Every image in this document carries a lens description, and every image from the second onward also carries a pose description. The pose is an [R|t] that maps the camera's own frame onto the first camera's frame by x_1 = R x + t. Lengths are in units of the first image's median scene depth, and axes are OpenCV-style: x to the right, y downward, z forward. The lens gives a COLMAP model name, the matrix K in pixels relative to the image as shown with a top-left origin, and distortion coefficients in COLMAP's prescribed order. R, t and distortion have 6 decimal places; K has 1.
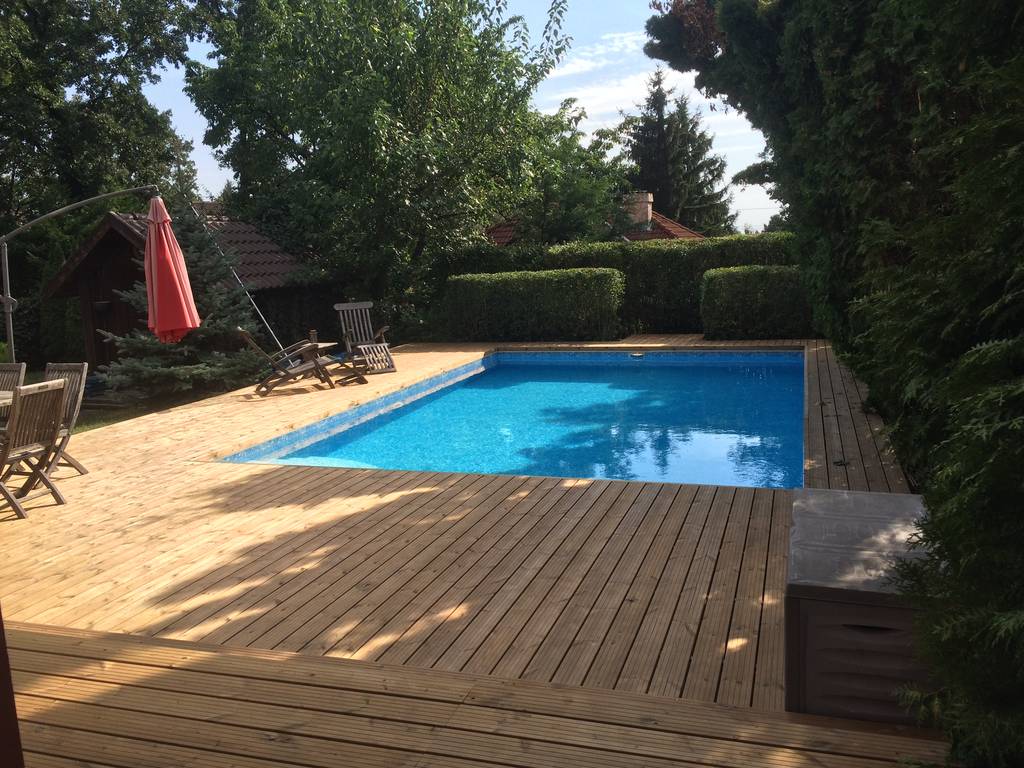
lens RADIAL K [[873.1, 0, 512.0], [0, 873.1, 379.6], [0, 0, 1]] dist [0.115969, -0.163927]
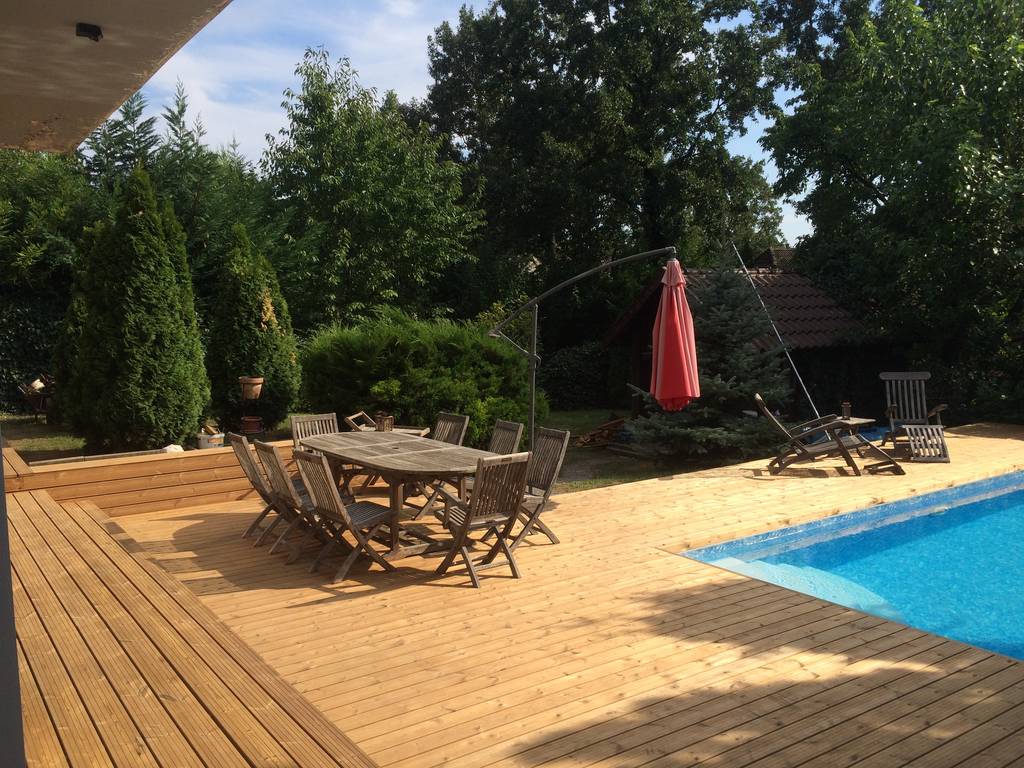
lens RADIAL K [[873.1, 0, 512.0], [0, 873.1, 379.6], [0, 0, 1]] dist [0.115969, -0.163927]
pose [[0.799908, 0.076395, -0.595240, 0.029409], [-0.103485, 0.994565, -0.011422, -0.037499], [0.591132, 0.070735, 0.803467, 0.111800]]
